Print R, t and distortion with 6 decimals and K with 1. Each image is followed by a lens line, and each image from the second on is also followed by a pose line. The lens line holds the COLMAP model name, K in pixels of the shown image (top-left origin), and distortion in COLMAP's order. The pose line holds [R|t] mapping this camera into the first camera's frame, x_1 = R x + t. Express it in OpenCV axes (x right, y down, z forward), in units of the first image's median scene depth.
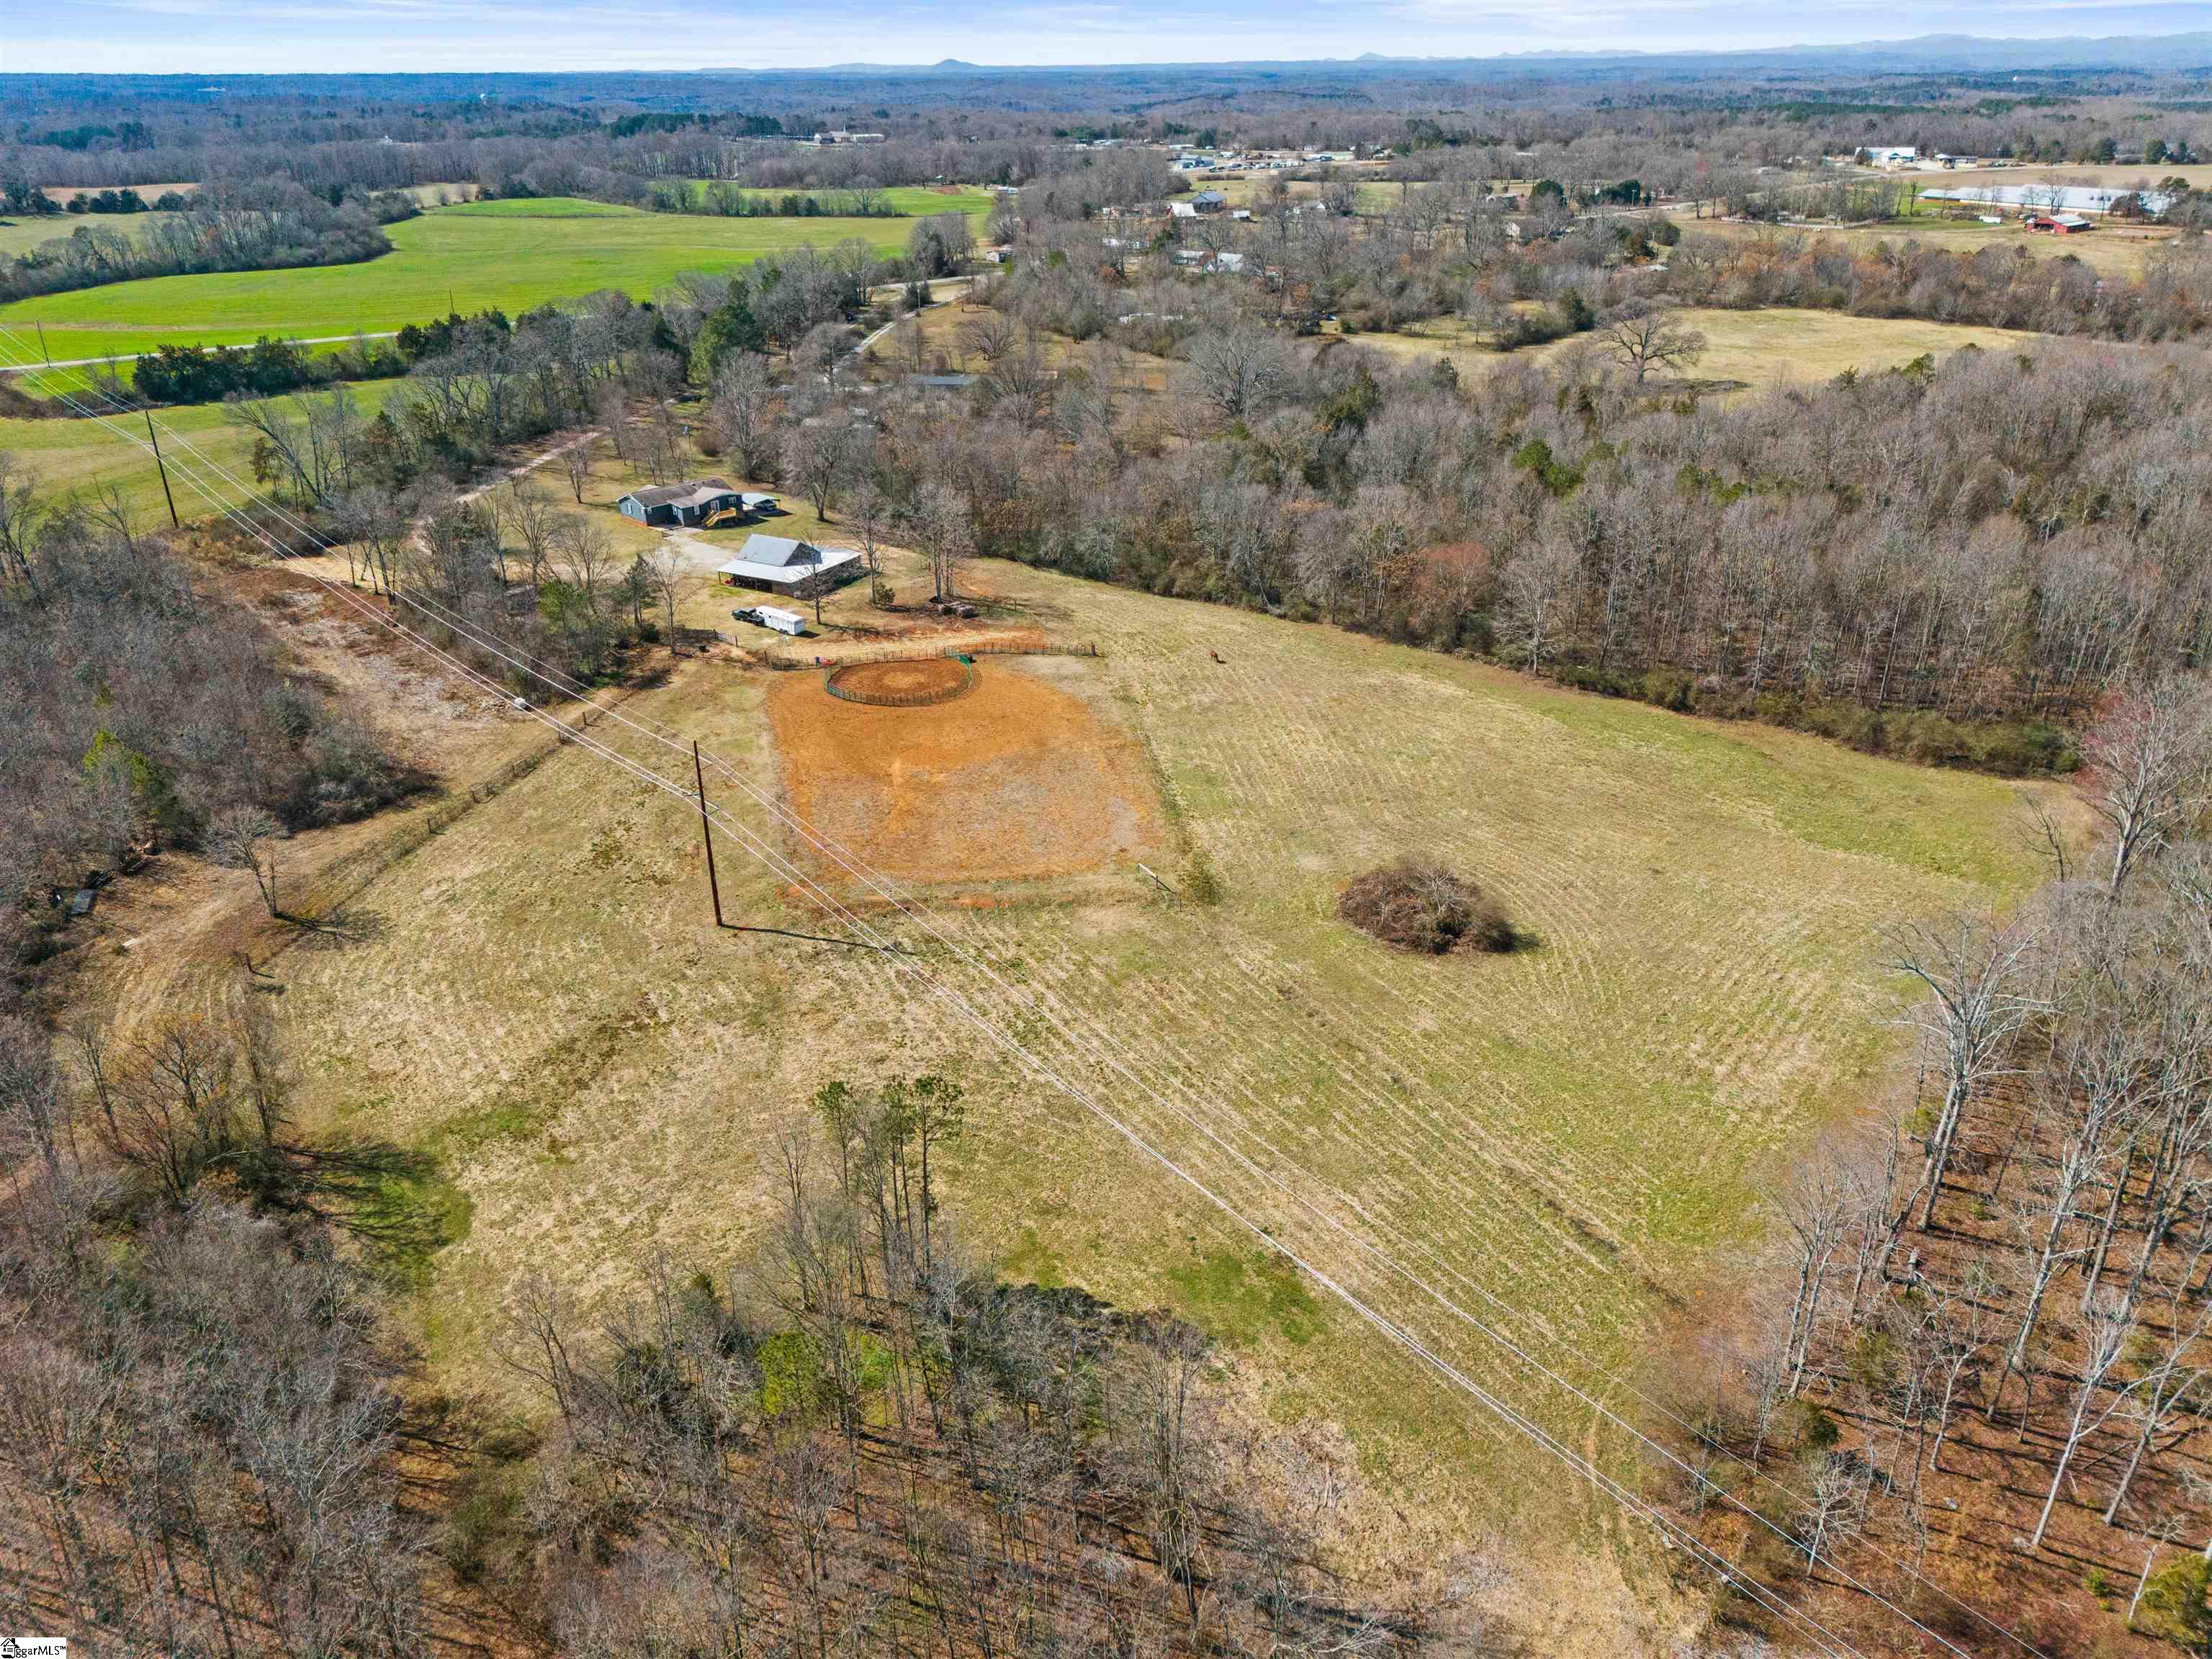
lens RADIAL K [[1629.5, 0, 1106.0], [0, 1629.5, 829.5], [0, 0, 1]] dist [0.071792, -0.073342]
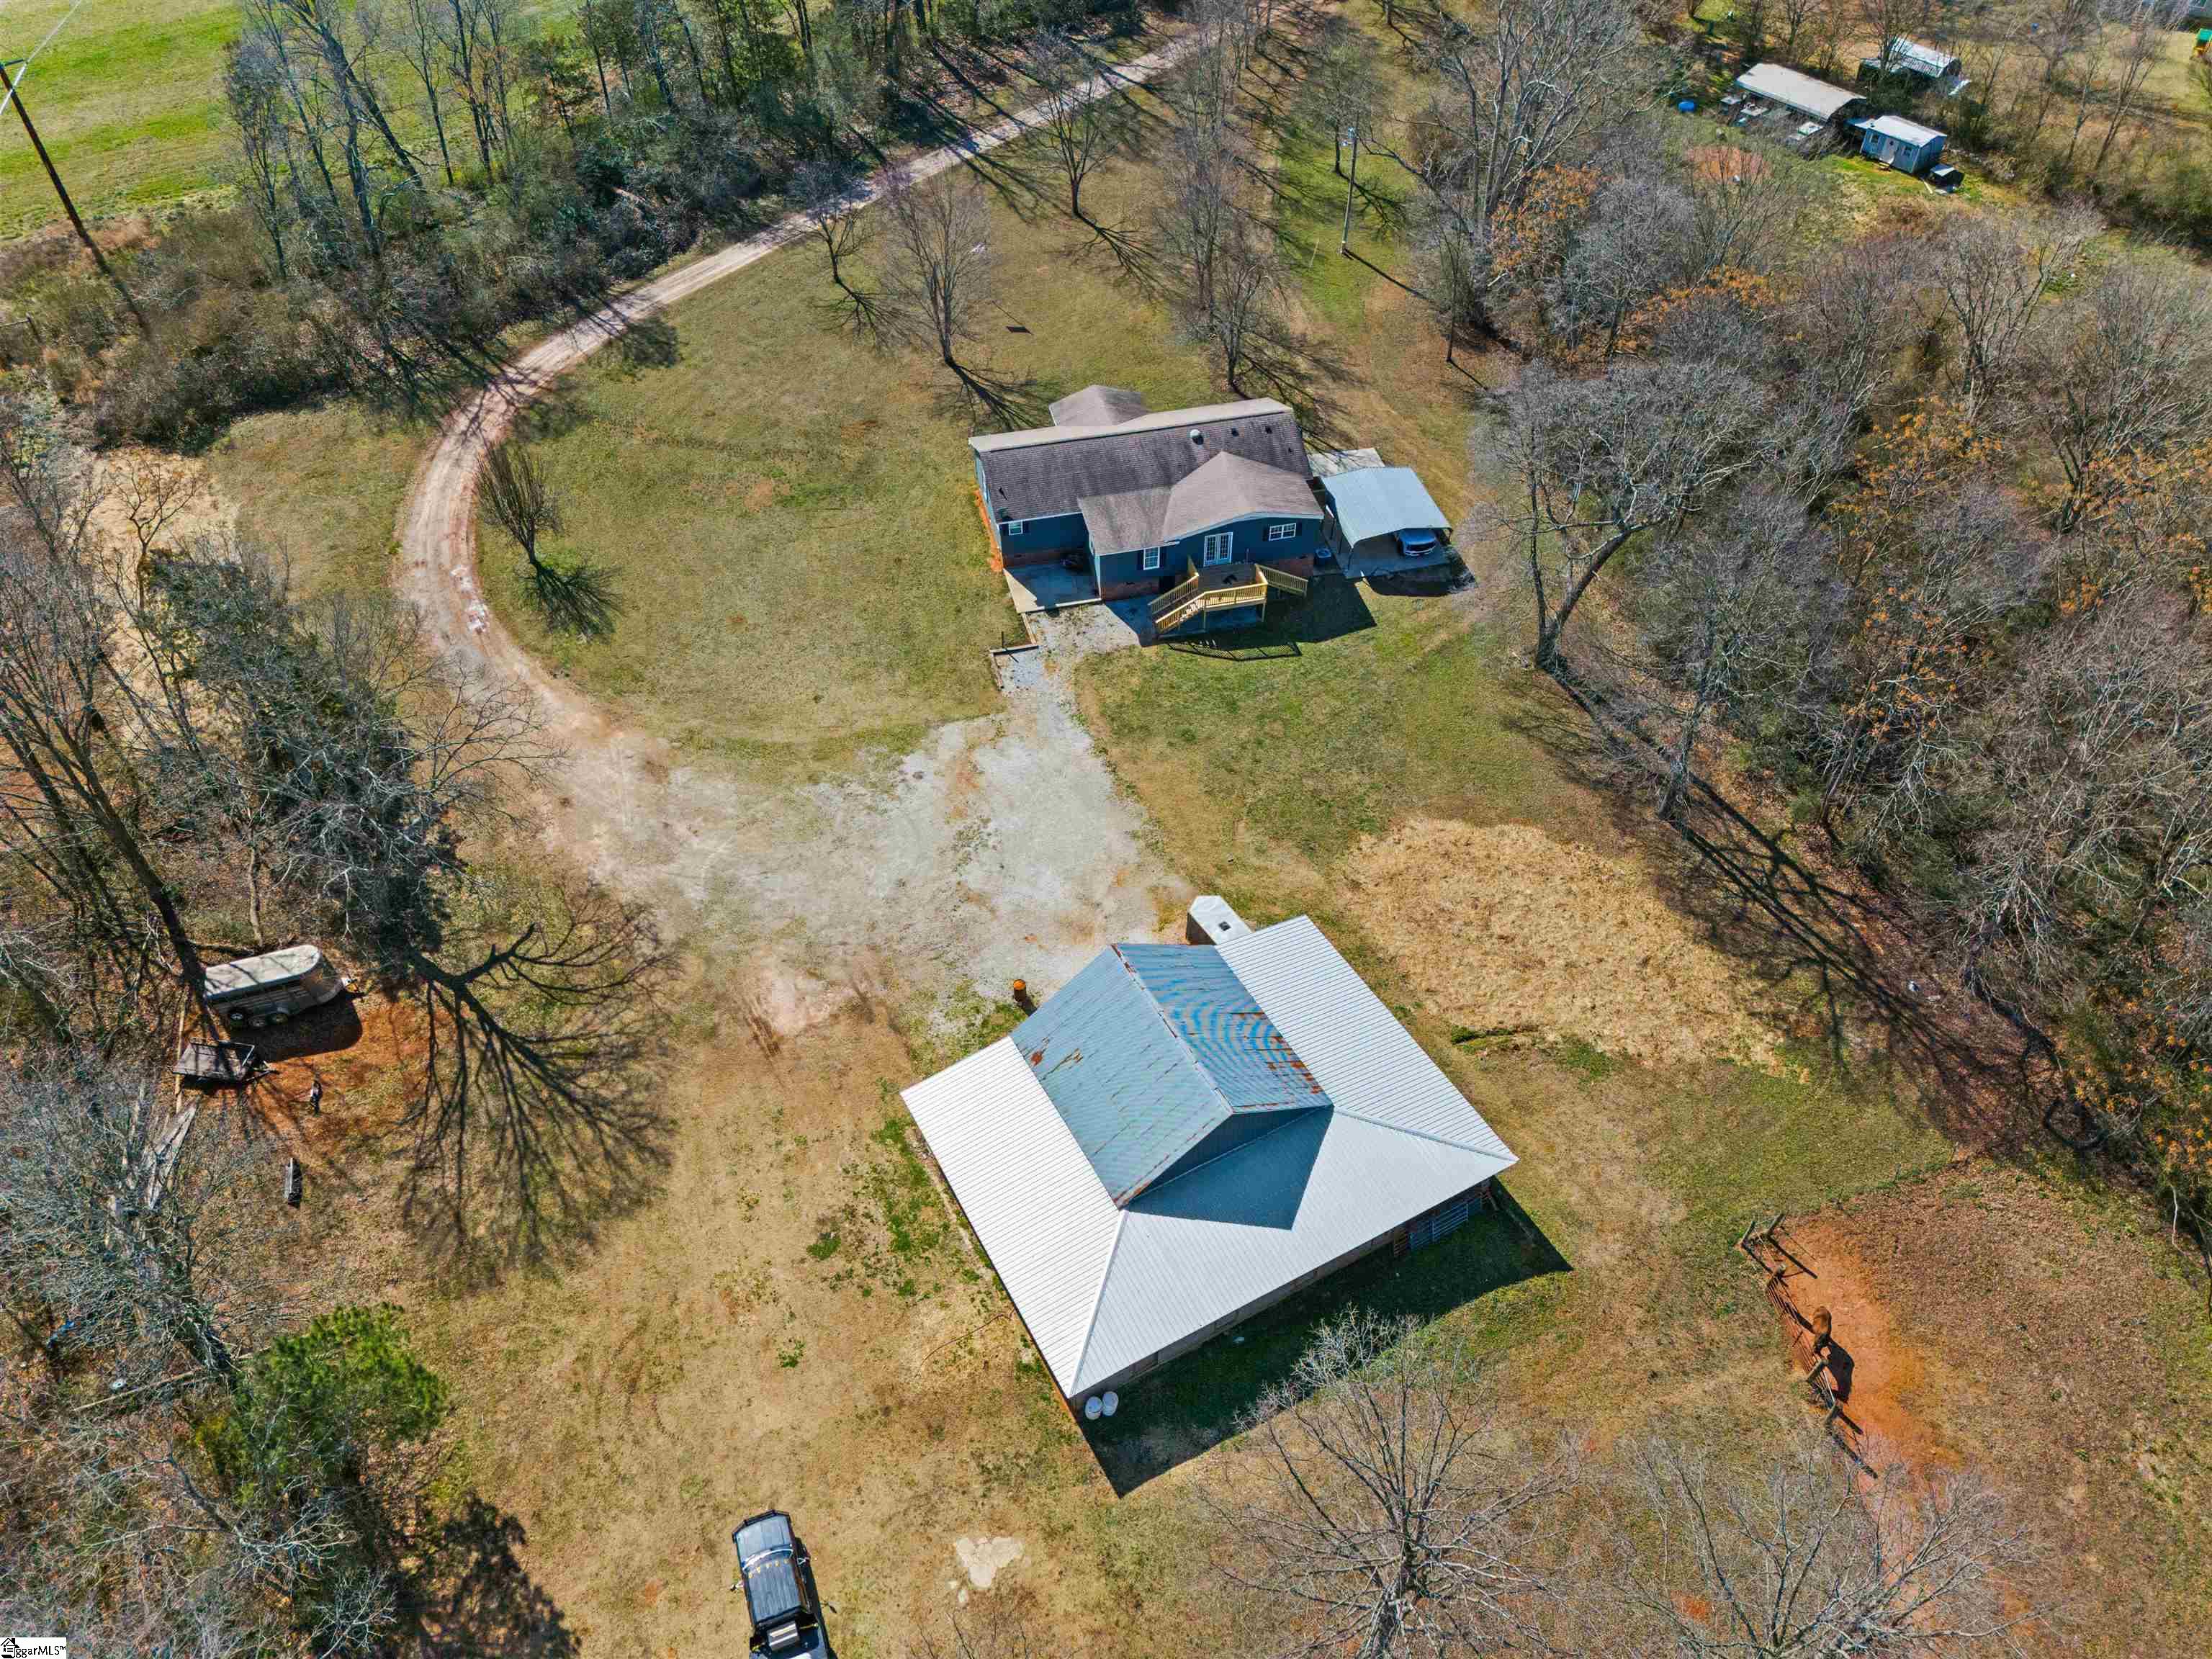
lens RADIAL K [[1629.5, 0, 1106.0], [0, 1629.5, 829.5], [0, 0, 1]] dist [0.071792, -0.073342]
pose [[0.827982, 0.402261, -0.390681, -0.113682], [-0.239242, 0.883523, 0.402679, -0.274682], [0.507158, -0.239944, 0.827779, 0.726682]]
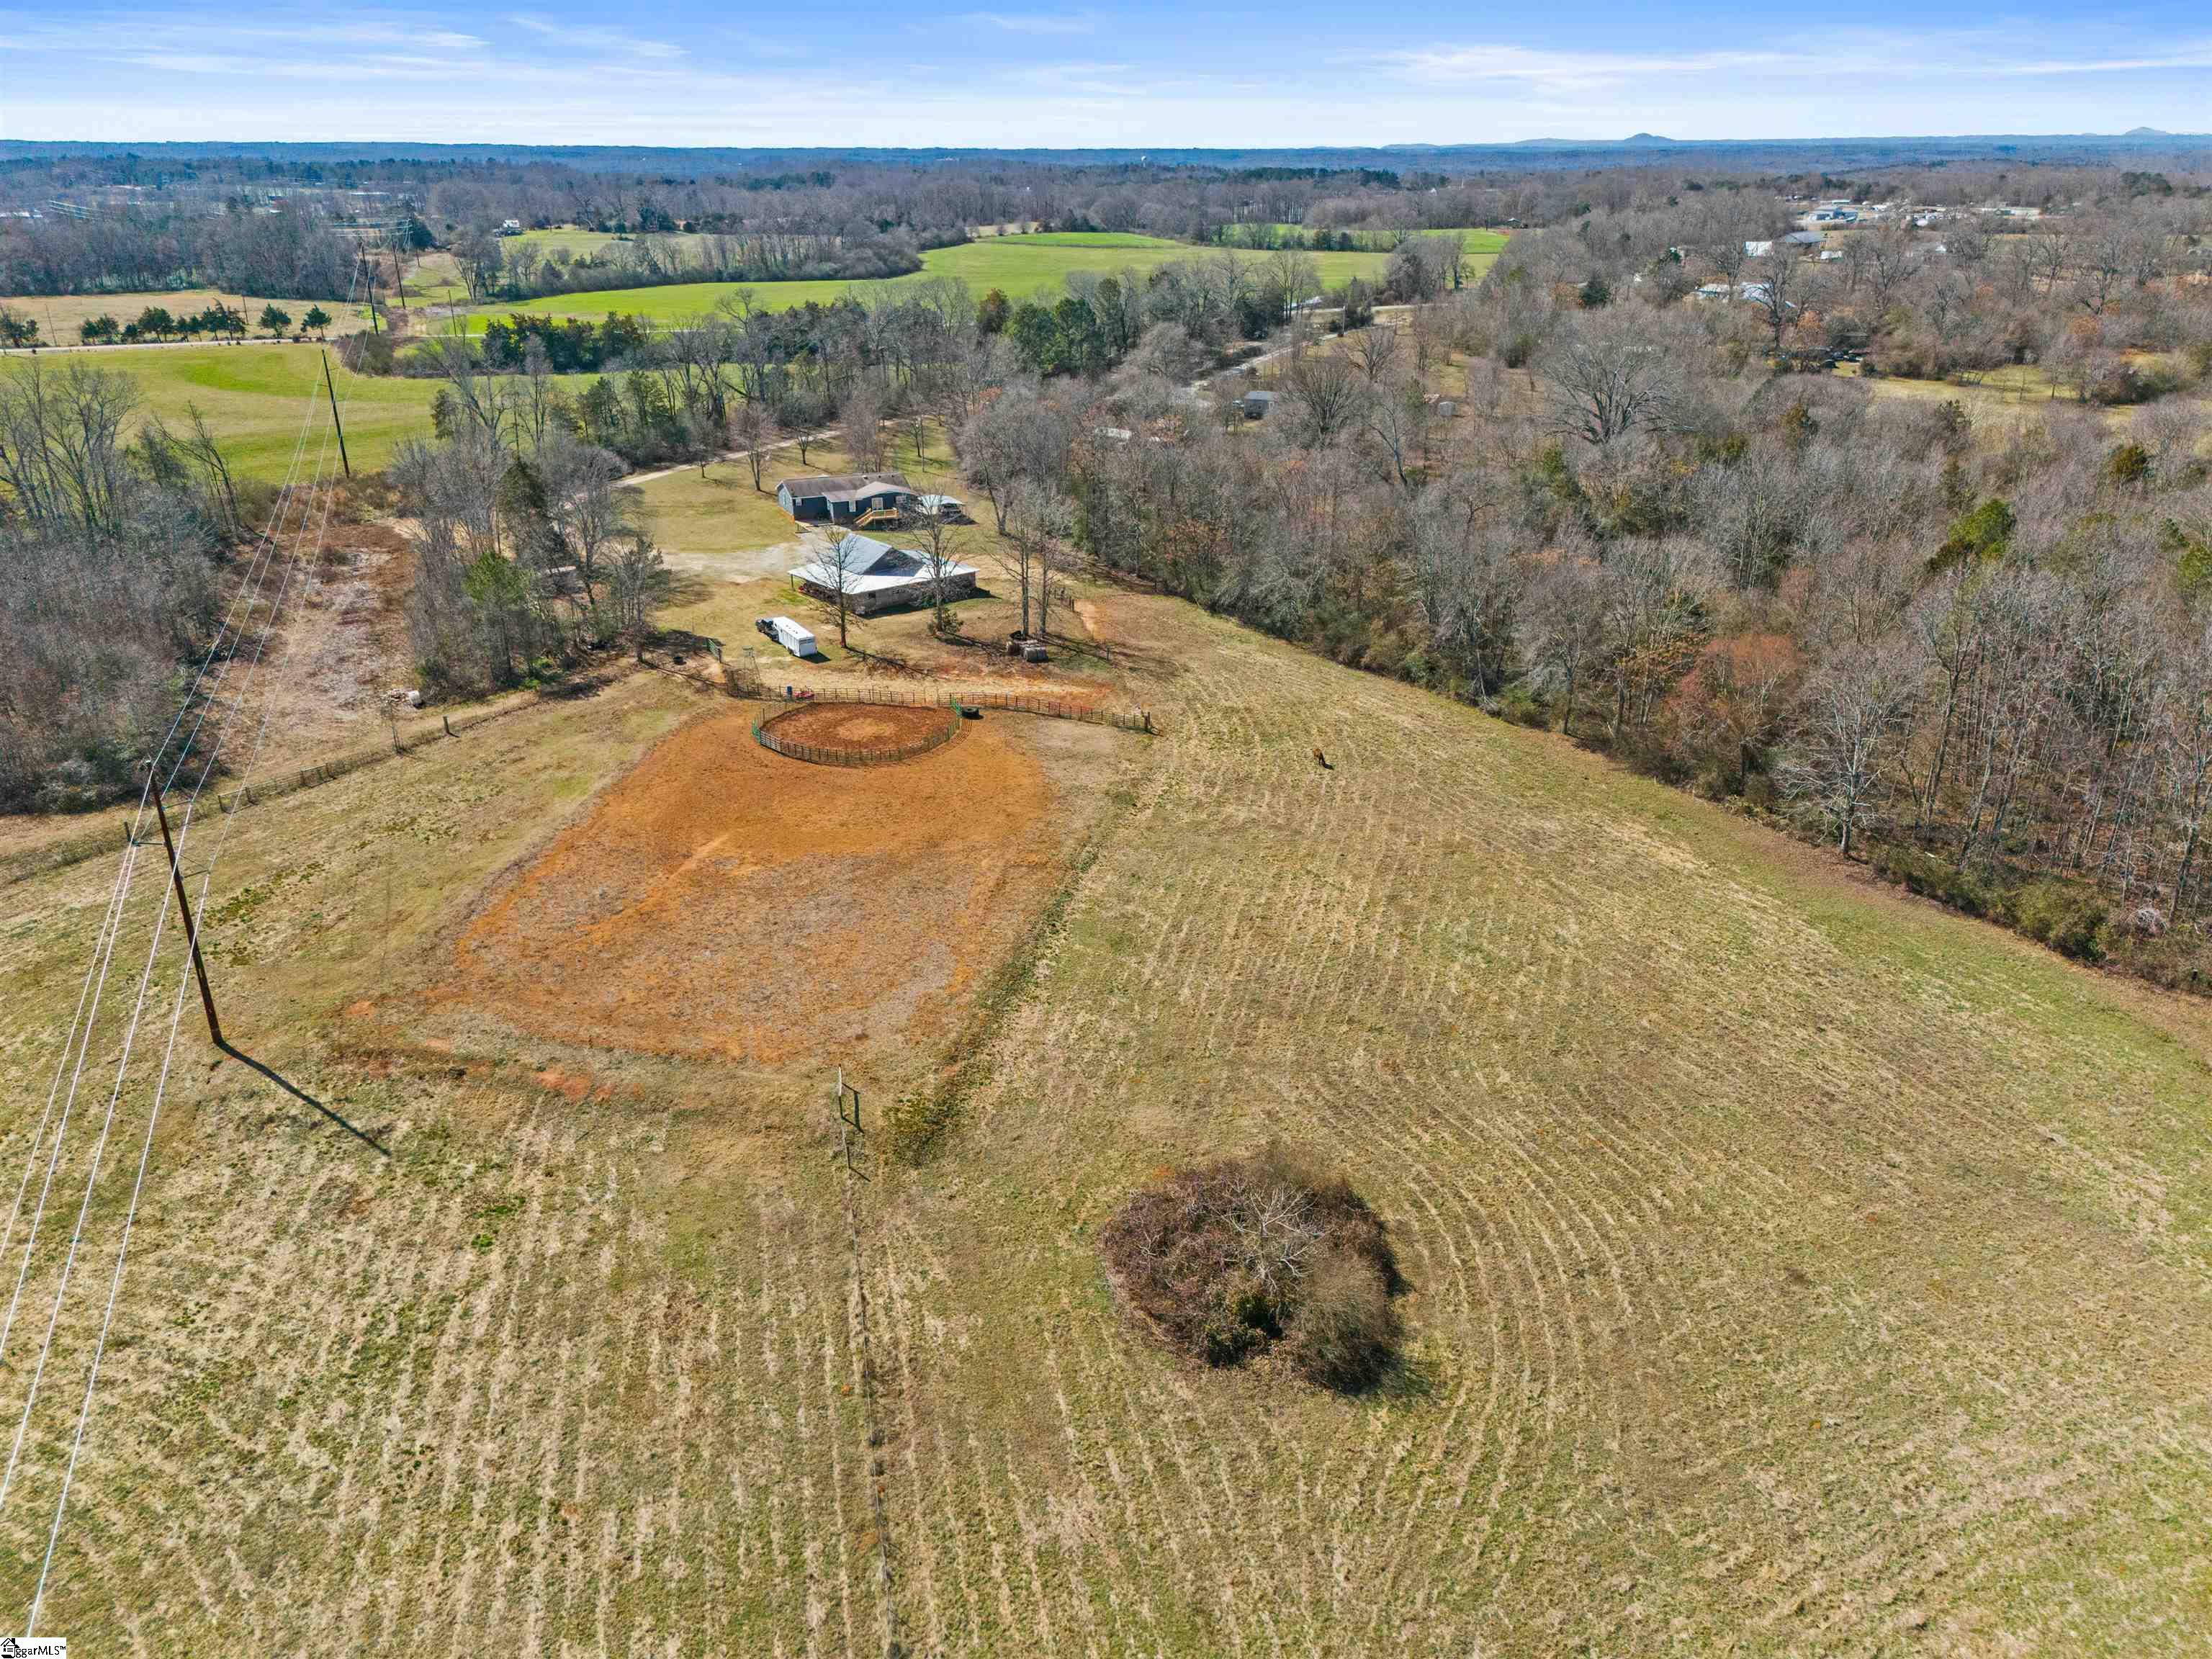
lens RADIAL K [[1629.5, 0, 1106.0], [0, 1629.5, 829.5], [0, 0, 1]] dist [0.071792, -0.073342]
pose [[0.928476, 0.148025, -0.340617, 0.179796], [-0.161305, 0.986845, -0.010834, -0.044215], [0.334533, 0.065002, 0.940140, 0.271477]]
